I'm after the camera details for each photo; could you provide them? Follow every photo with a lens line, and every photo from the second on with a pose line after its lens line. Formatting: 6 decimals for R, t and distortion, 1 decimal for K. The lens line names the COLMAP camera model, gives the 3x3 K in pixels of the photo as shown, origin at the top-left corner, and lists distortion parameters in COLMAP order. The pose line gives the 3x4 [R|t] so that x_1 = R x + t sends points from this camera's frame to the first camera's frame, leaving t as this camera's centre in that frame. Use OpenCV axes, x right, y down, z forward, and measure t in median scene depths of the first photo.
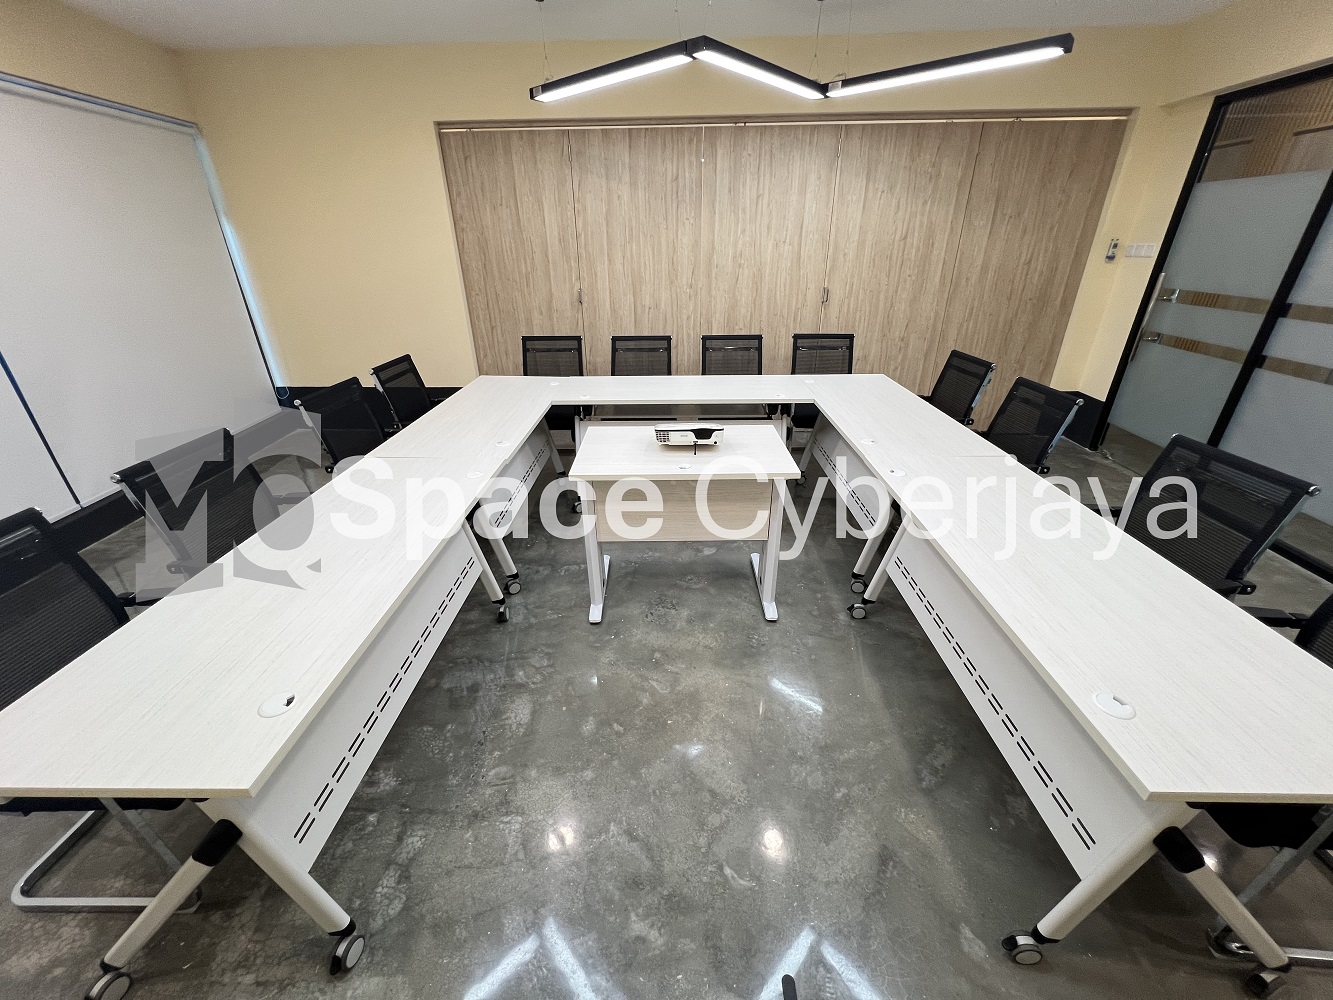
lens RADIAL K [[533.1, 0, 671.6], [0, 533.1, 500.5], [0, 0, 1]] dist [-0.000624, 0.000553]
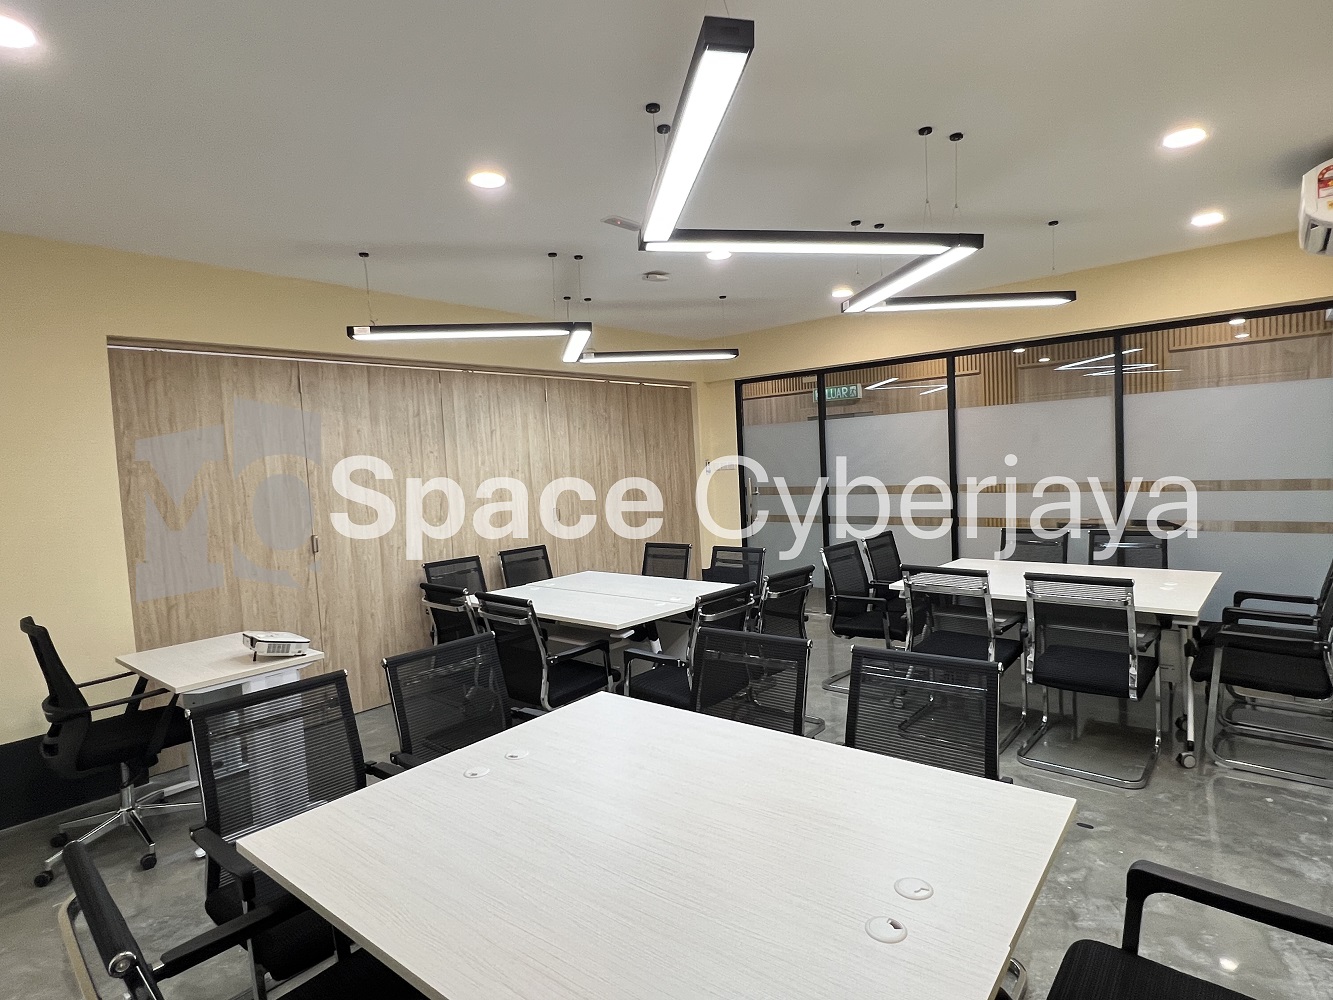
lens RADIAL K [[716.2, 0, 663.6], [0, 716.2, 504.8], [0, 0, 1]] dist [-0.002509, -0.001101]
pose [[0.604015, -0.074657, 0.793469, -0.731840], [0.389927, 0.895986, -0.212522, -0.023676], [-0.695071, 0.437762, 0.570300, 0.048169]]
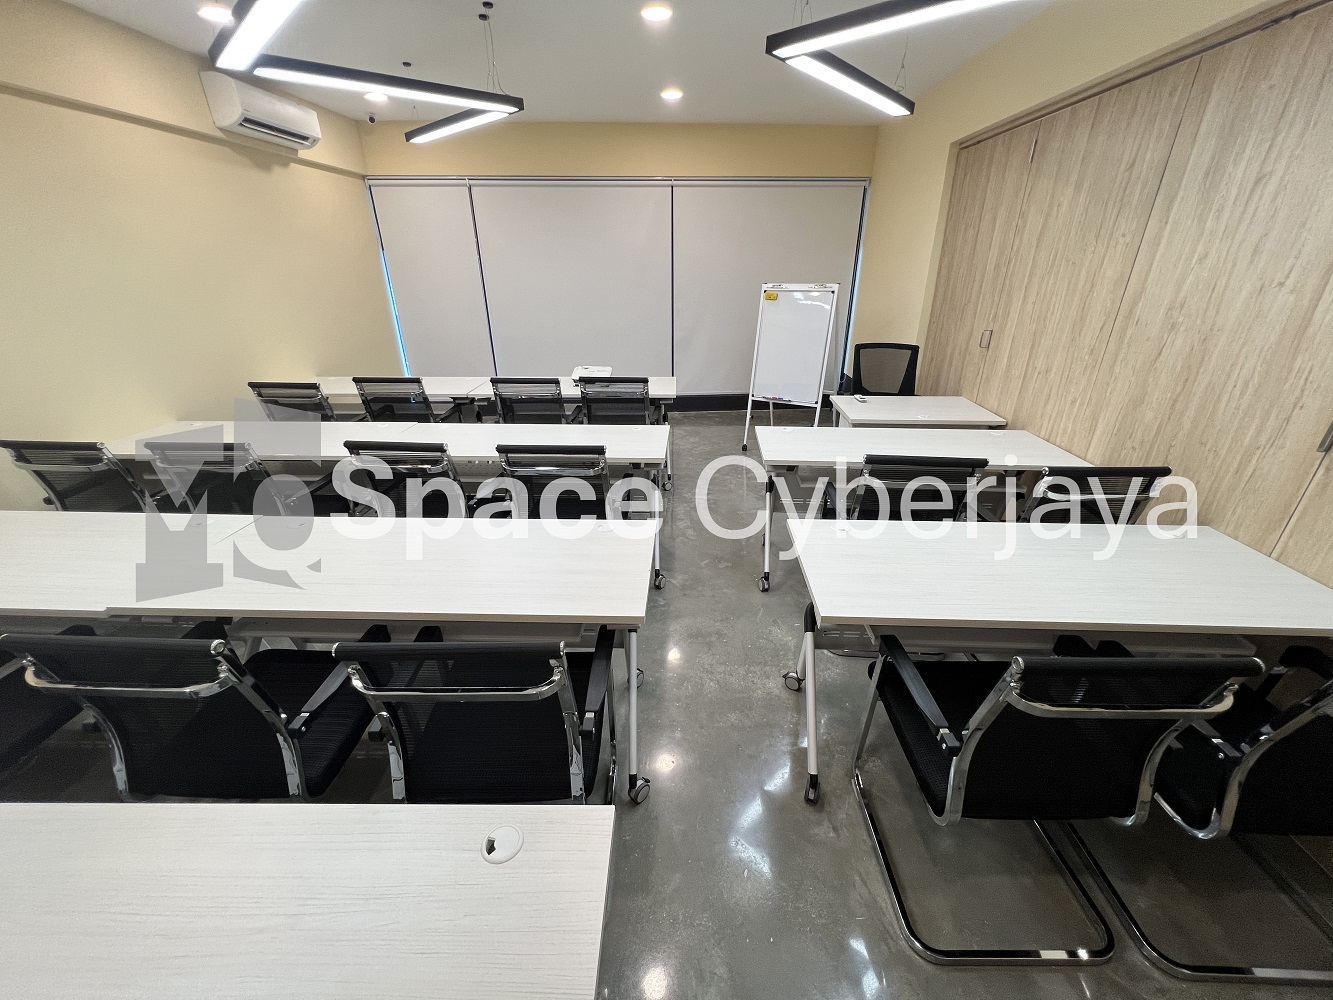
lens RADIAL K [[533.1, 0, 671.7], [0, 533.1, 498.7], [0, 0, 1]] dist [-0.000624, 0.000553]
pose [[0.022876, 0.416569, -0.908816, 0.651750], [-0.431705, 0.824047, 0.366847, -0.304086], [0.901725, 0.383948, 0.198686, 0.573487]]
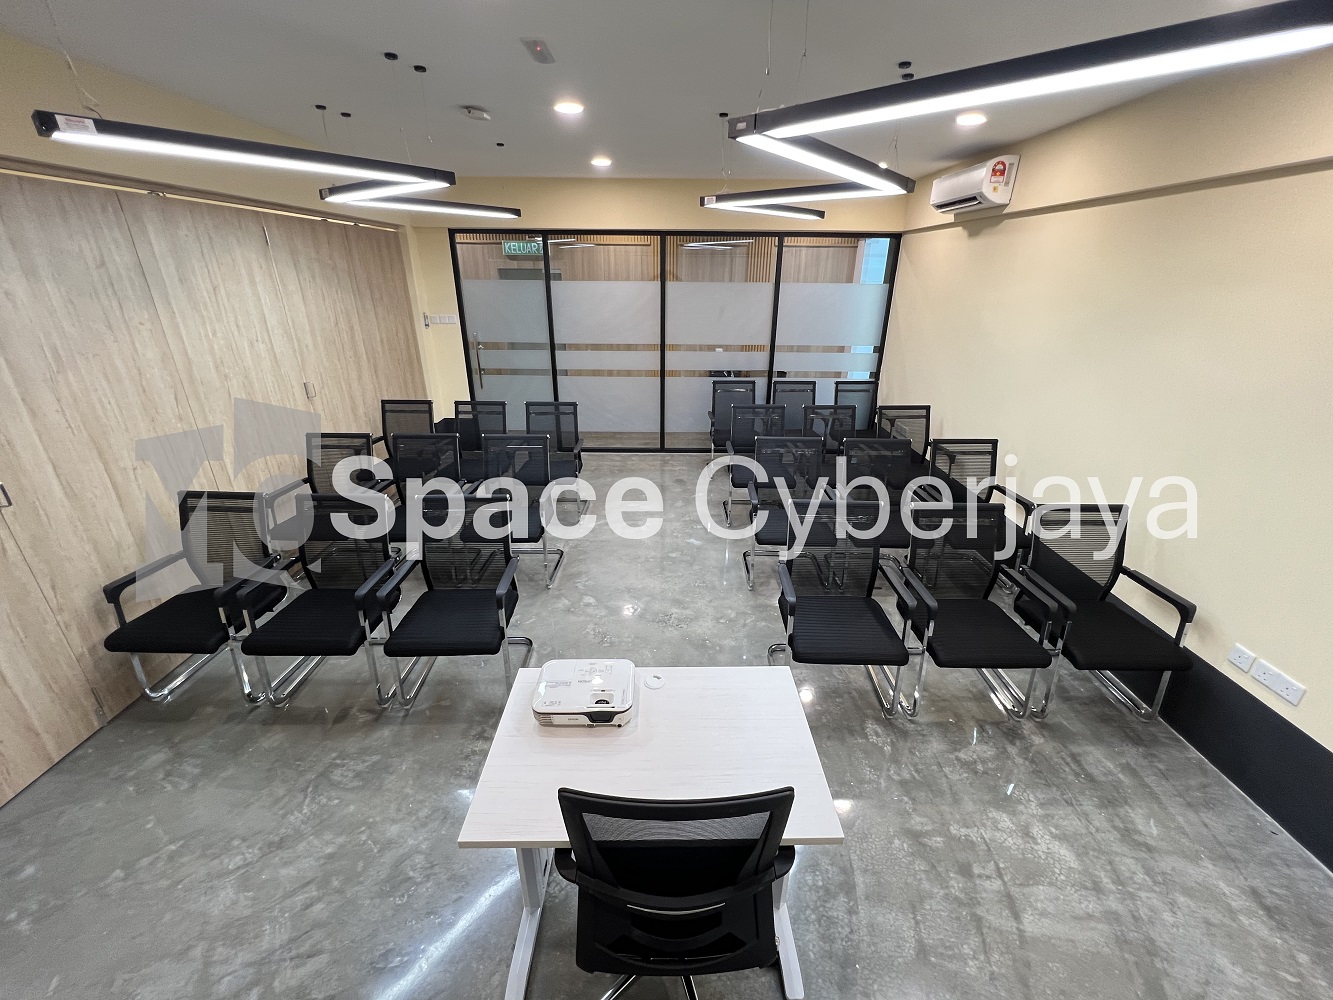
lens RADIAL K [[546.7, 0, 668.2], [0, 546.7, 502.8], [0, 0, 1]] dist [-0.001360, 0.000578]
pose [[-0.059179, -0.384295, 0.921312, -0.701915], [0.428110, 0.823976, 0.371193, -0.327923], [-0.901787, 0.416390, 0.115759, 0.450177]]
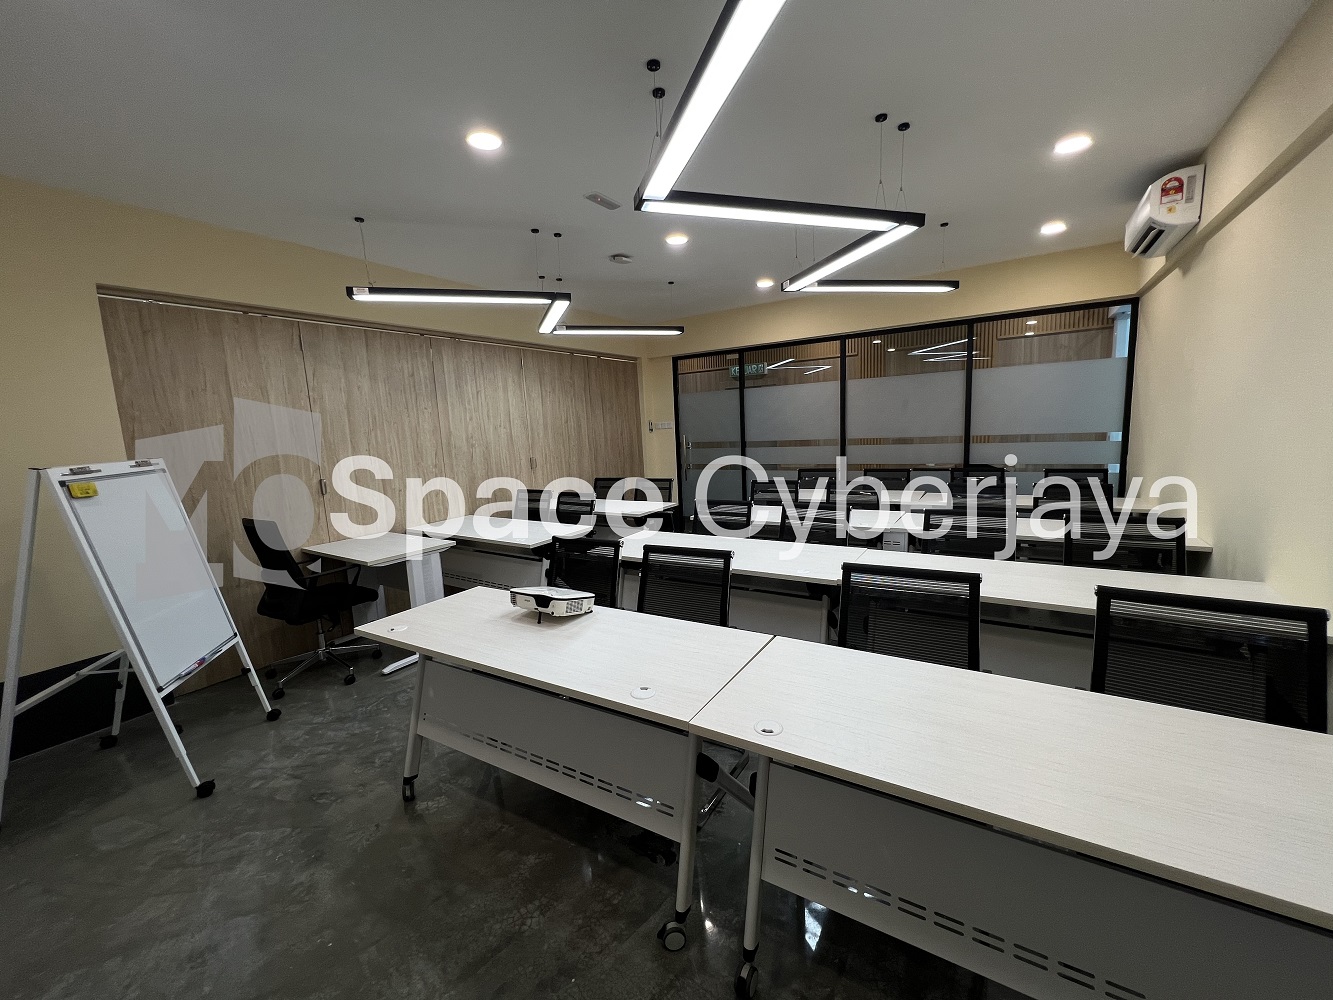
lens RADIAL K [[533.1, 0, 666.7], [0, 533.1, 503.2], [0, 0, 1]] dist [-0.000624, 0.000553]
pose [[0.493360, -0.142279, 0.858110, -0.692719], [0.418064, 0.903899, -0.090491, -0.053458], [-0.762770, 0.403389, 0.505430, 0.160675]]
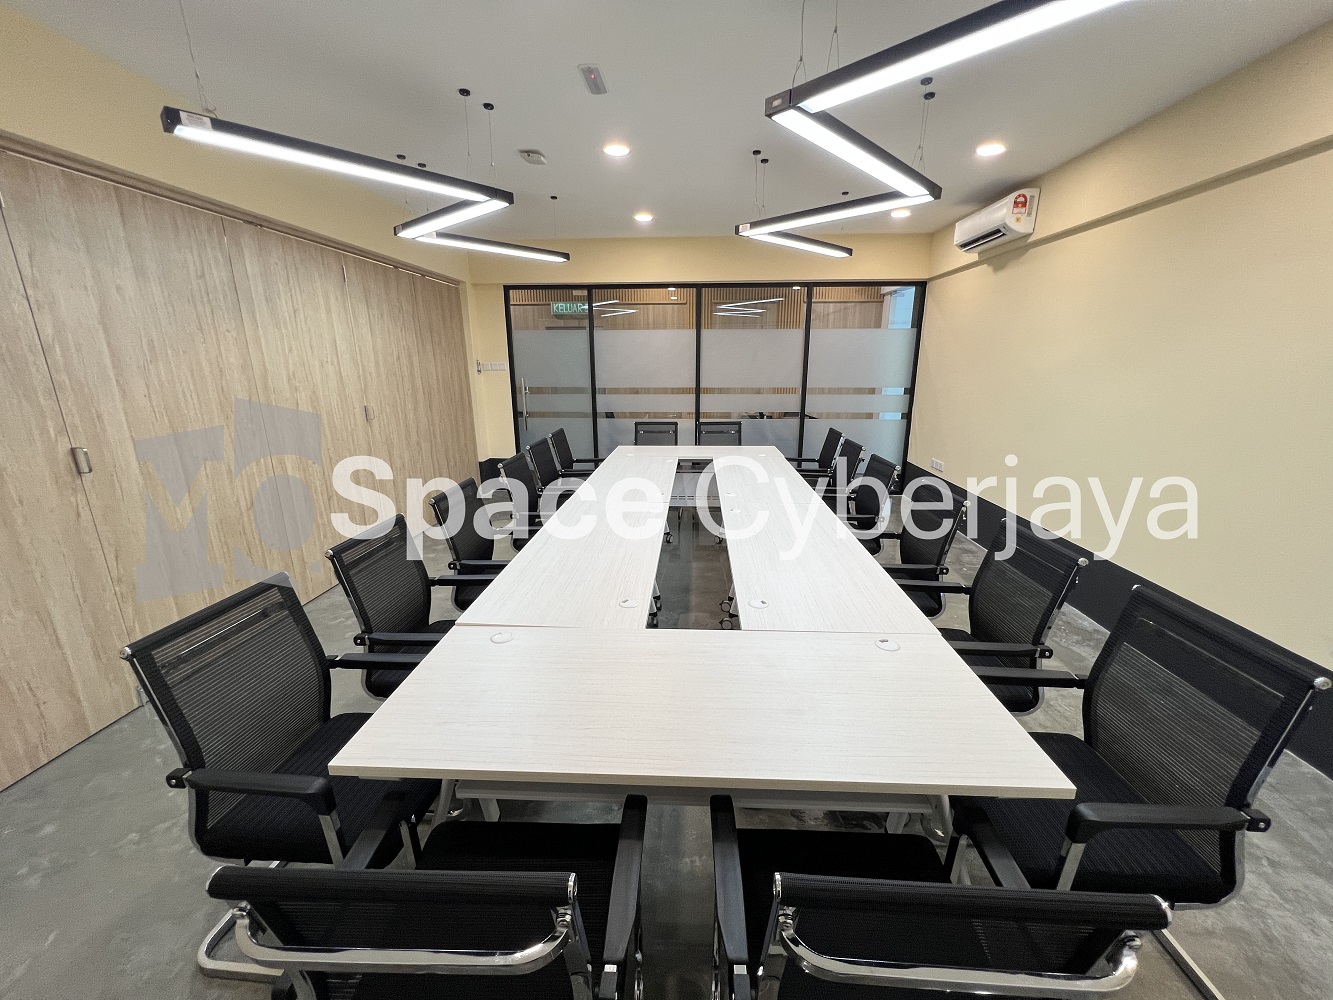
lens RADIAL K [[533.1, 0, 667.8], [0, 533.1, 502.8], [0, 0, 1]] dist [-0.000624, 0.000553]
pose [[0.000686, -0.255395, 0.966836, -0.719734], [0.438281, 0.869106, 0.229268, -0.240105], [-0.898838, 0.423589, 0.112531, 0.499735]]
